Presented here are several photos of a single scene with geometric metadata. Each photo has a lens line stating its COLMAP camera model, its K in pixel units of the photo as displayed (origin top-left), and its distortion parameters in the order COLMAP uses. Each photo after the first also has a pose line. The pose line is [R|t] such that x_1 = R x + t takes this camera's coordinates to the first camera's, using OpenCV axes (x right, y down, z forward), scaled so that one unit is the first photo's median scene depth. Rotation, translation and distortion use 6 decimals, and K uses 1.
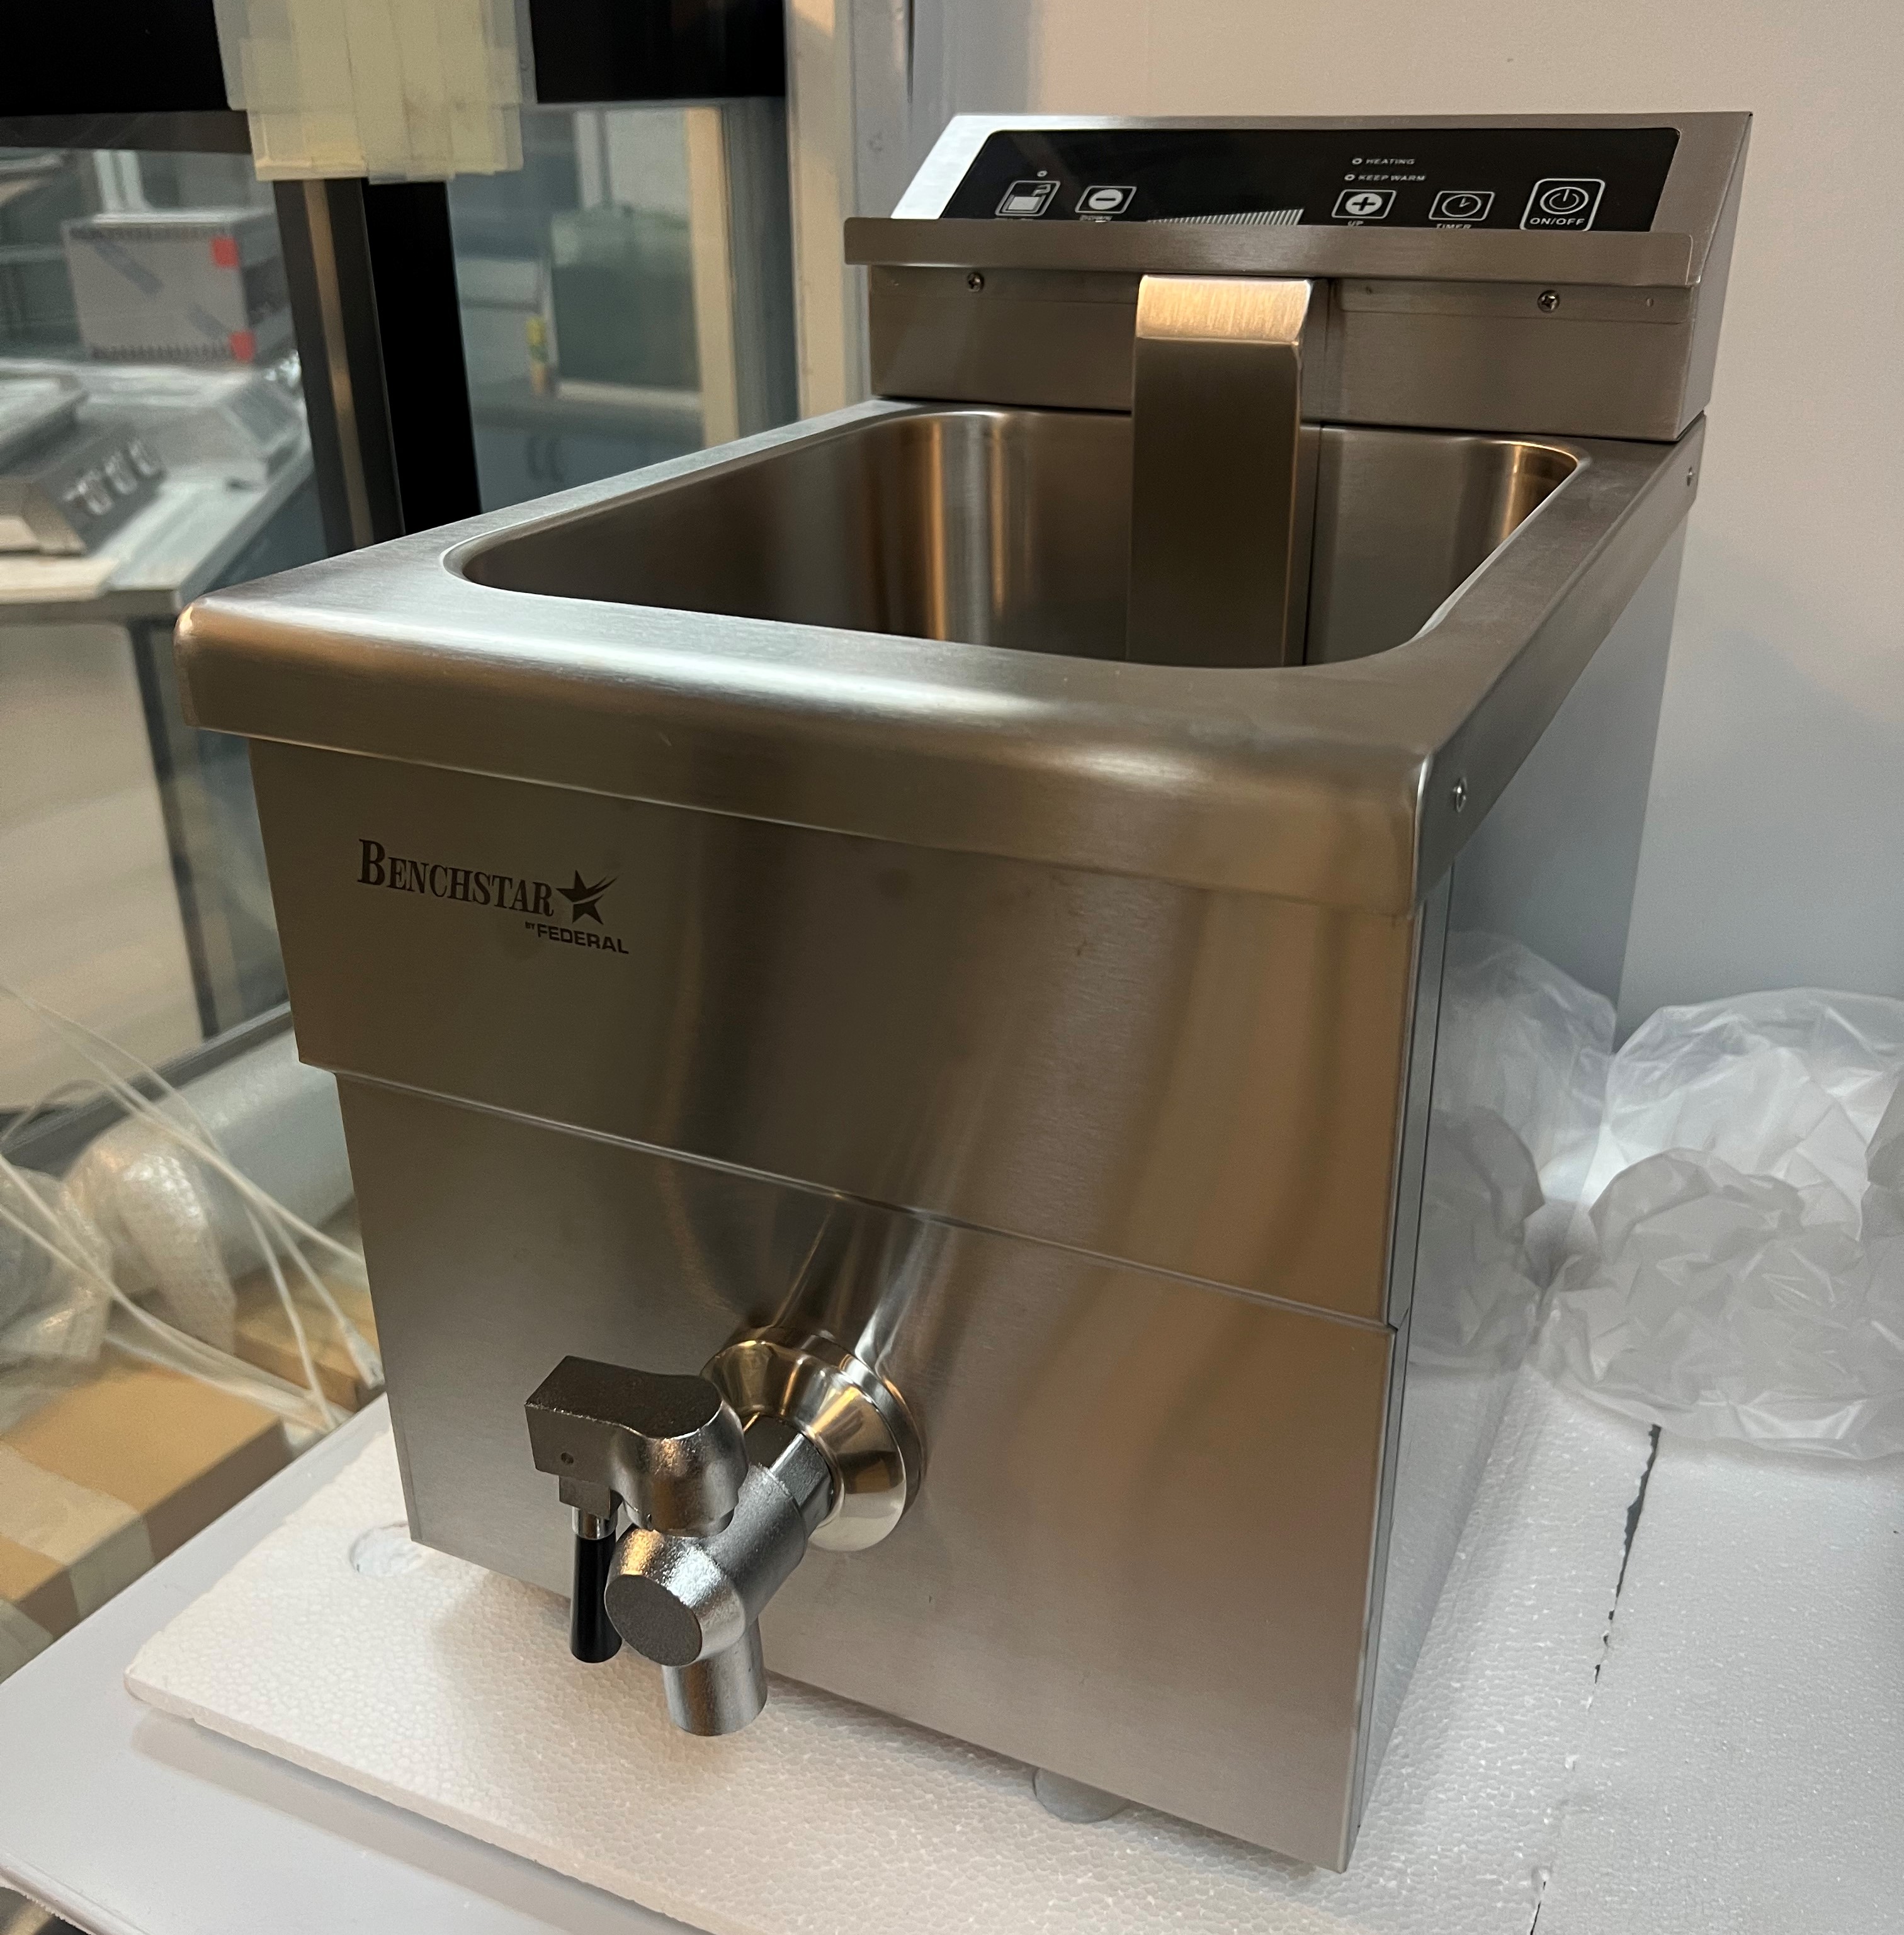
lens RADIAL K [[1954.4, 0, 954.4], [0, 1954.4, 968.9], [0, 0, 1]] dist [-0.001360, 0.000000]
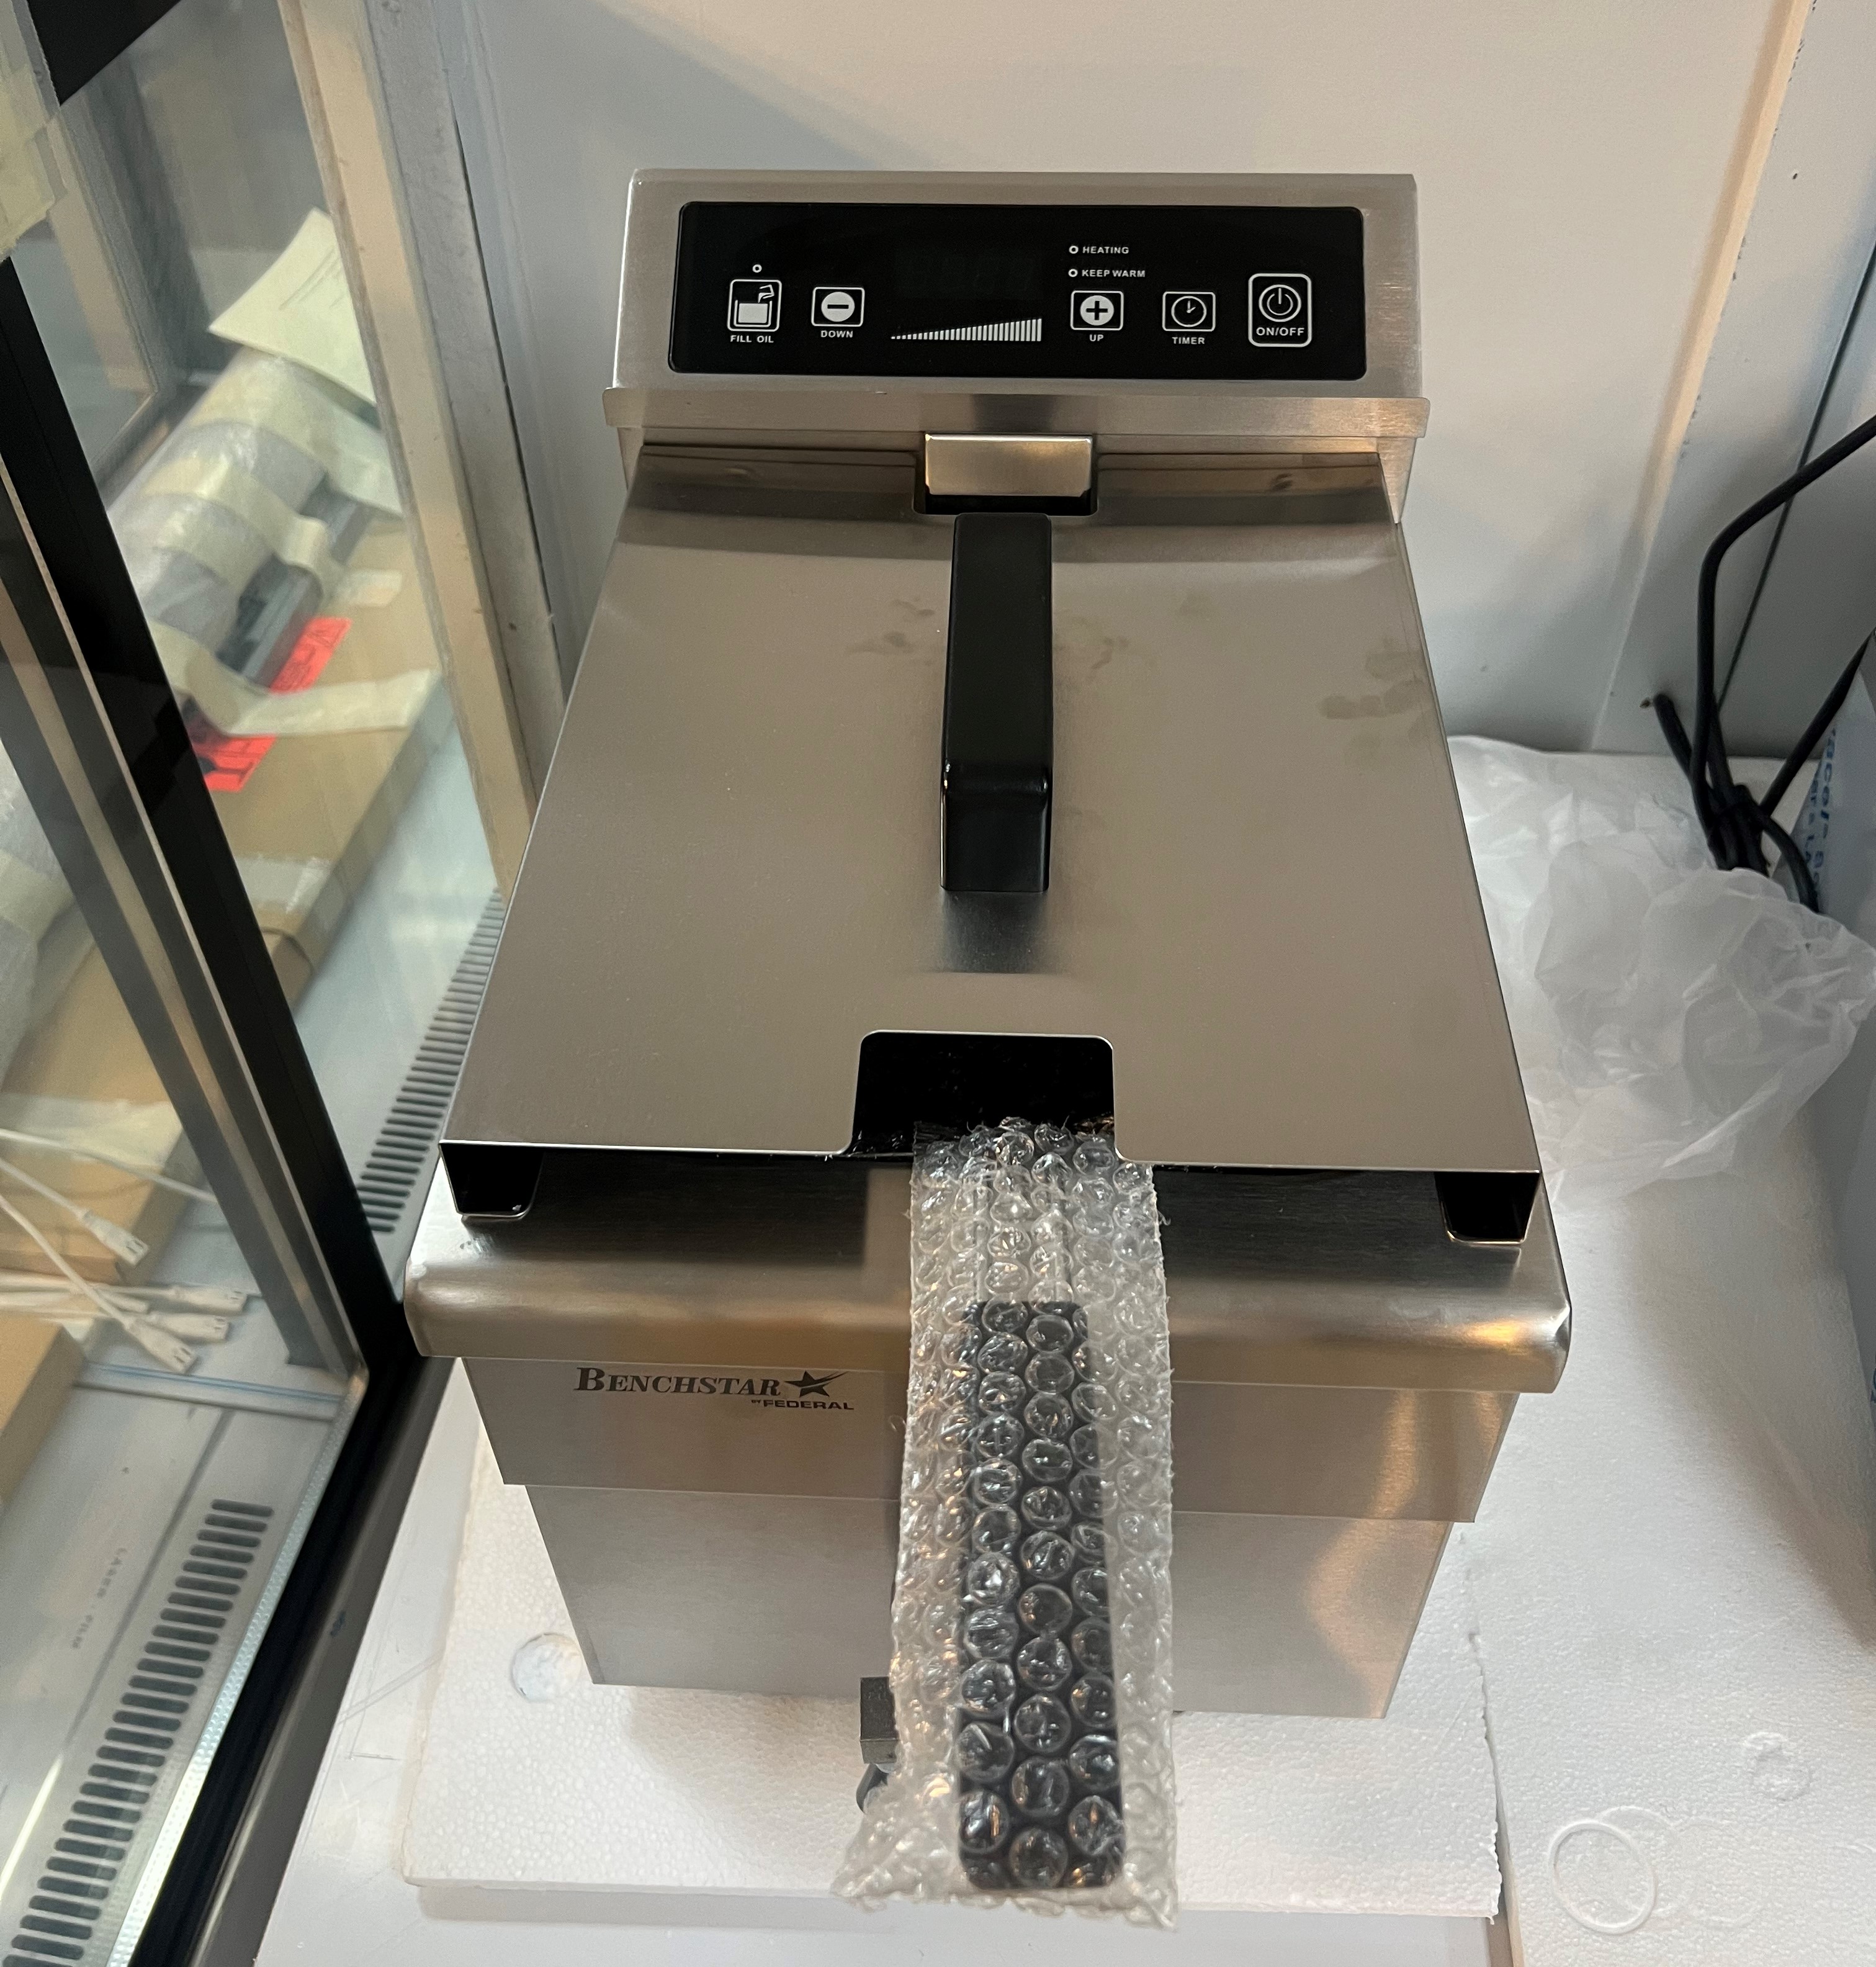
lens RADIAL K [[1916.1, 0, 946.0], [0, 1916.1, 899.2], [0, 0, 1]] dist [0.007637, 0.000000]
pose [[0.923127, -0.271838, 0.271922, -0.334982], [0.164031, 0.918058, 0.360919, -0.685839], [-0.347752, -0.288571, 0.892074, 0.004475]]
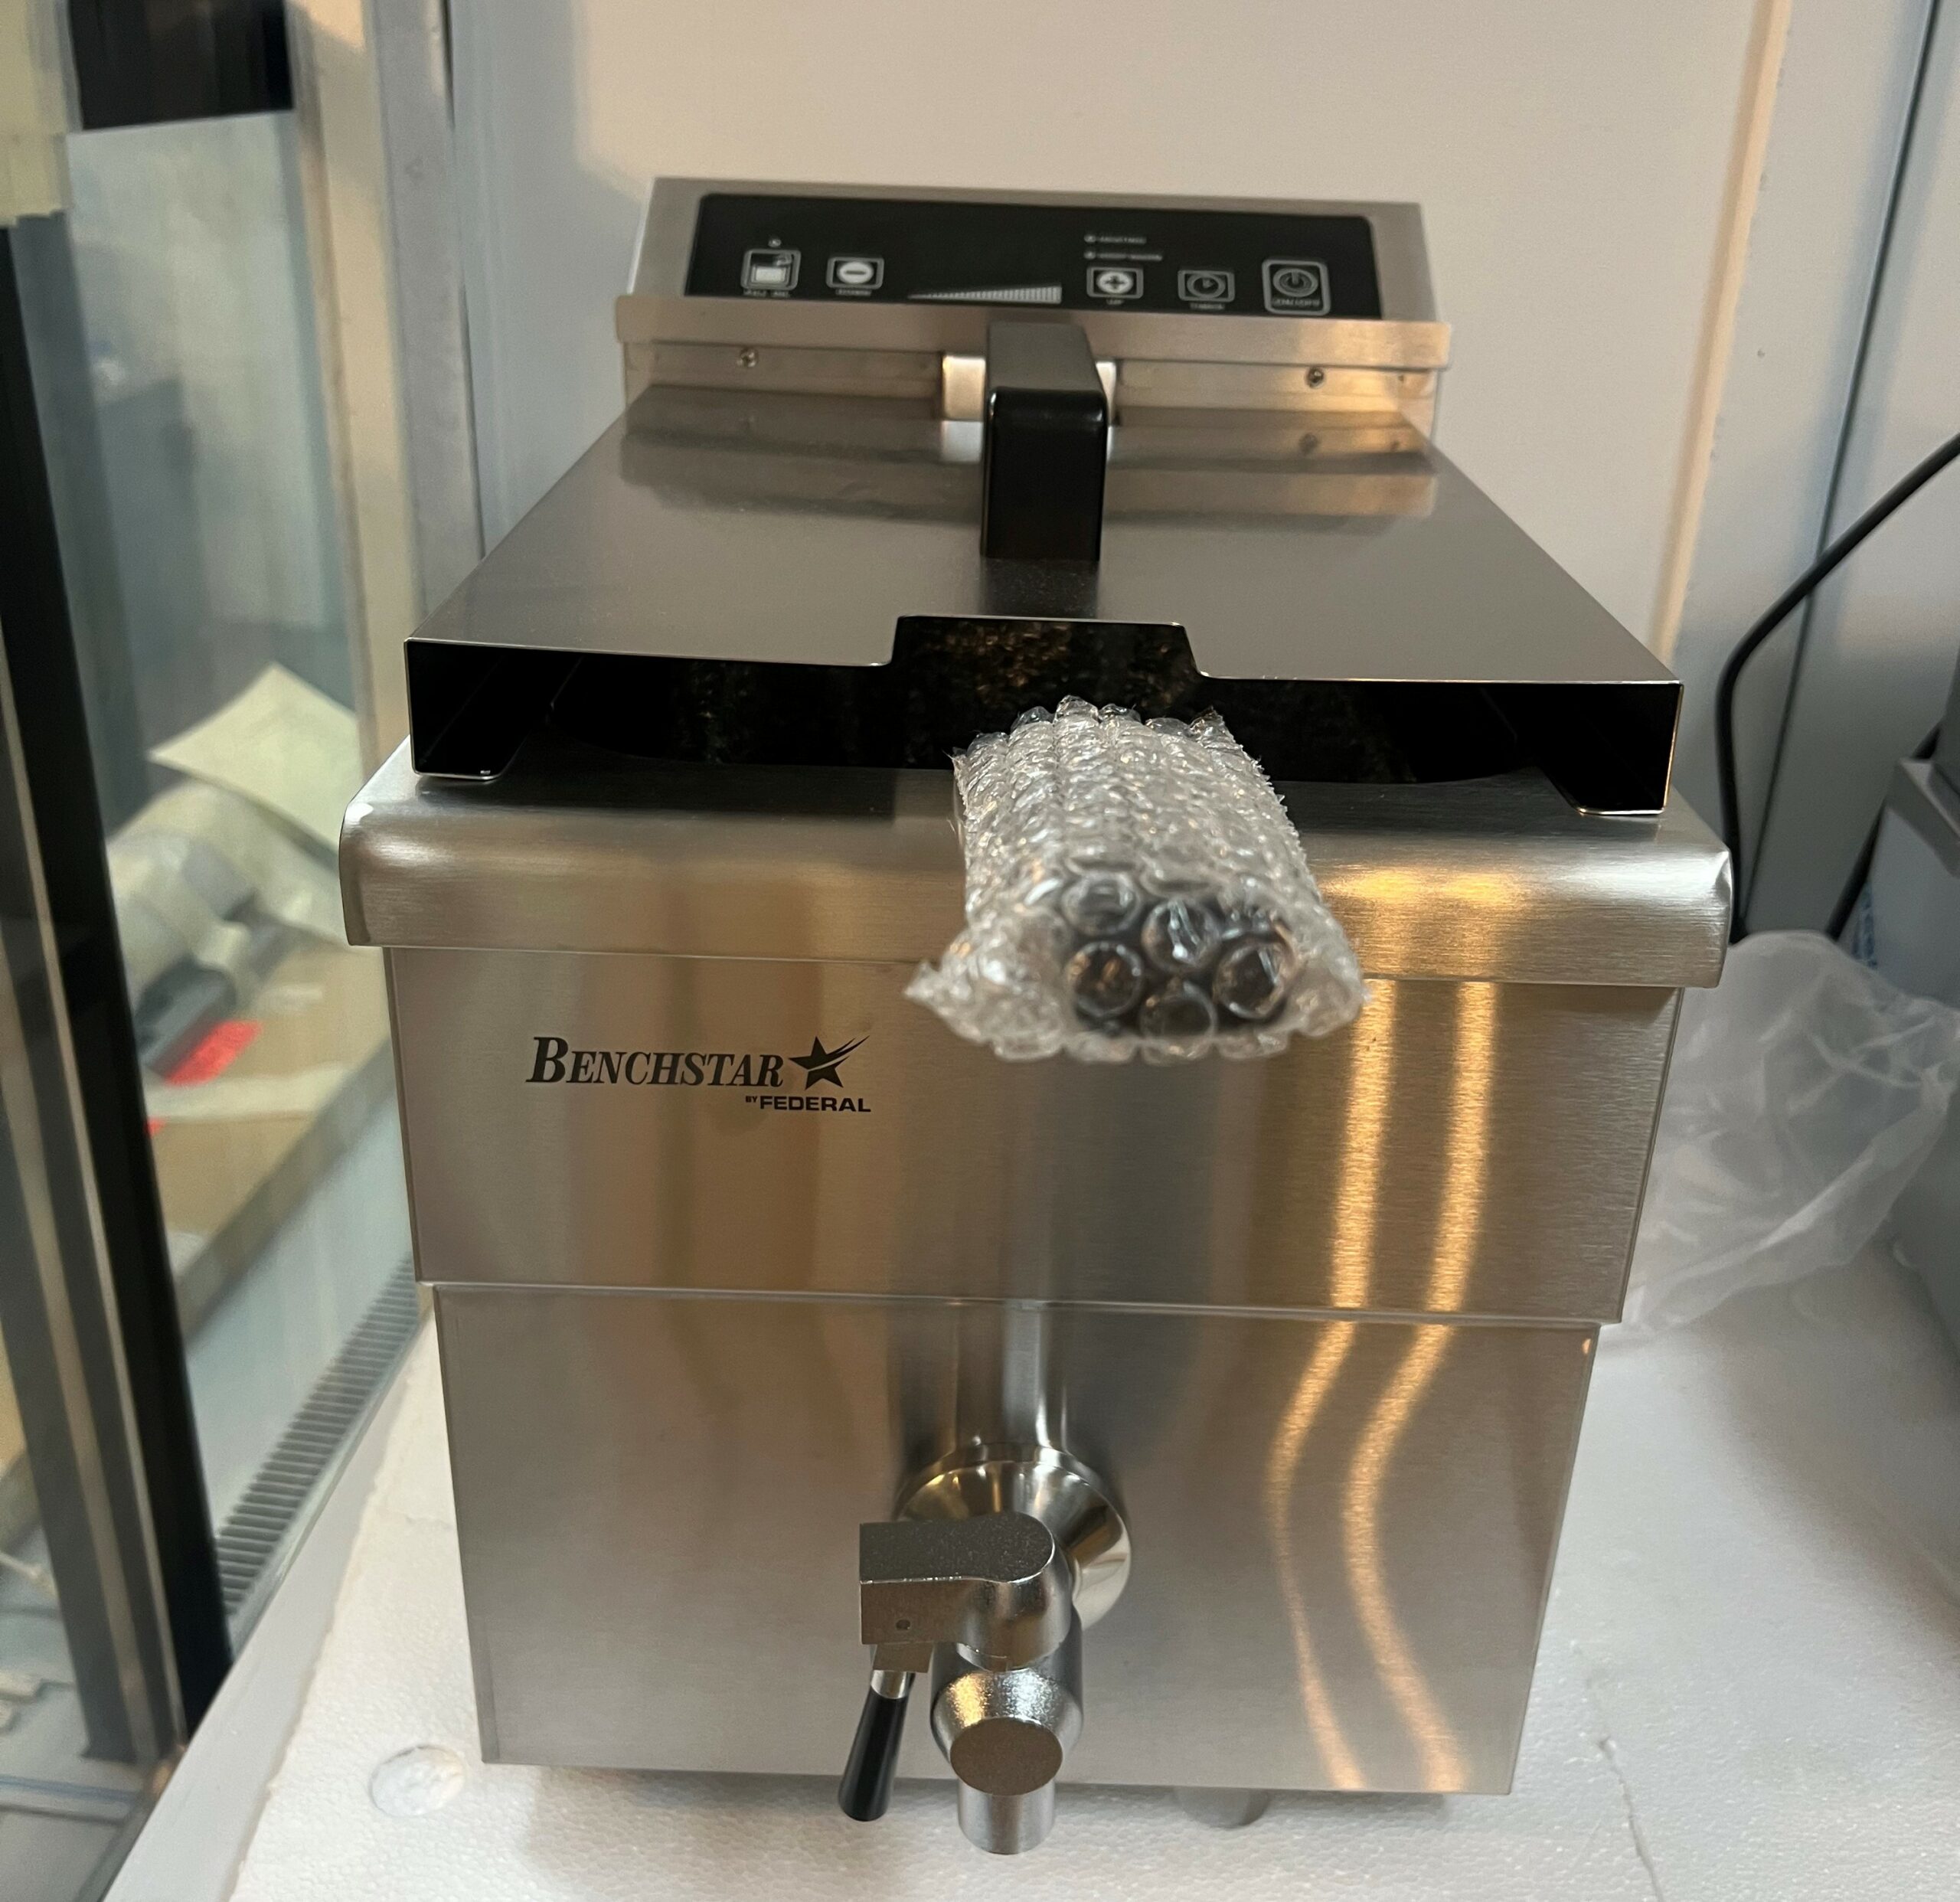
lens RADIAL K [[2010.0, 0, 991.5], [0, 2010.0, 959.3], [0, 0, 1]] dist [0.011474, 0.000000]
pose [[0.906160, -0.142230, 0.398302, -0.483040], [0.136471, 0.989713, 0.042937, -0.114338], [-0.400311, 0.015449, 0.916249, 0.032365]]
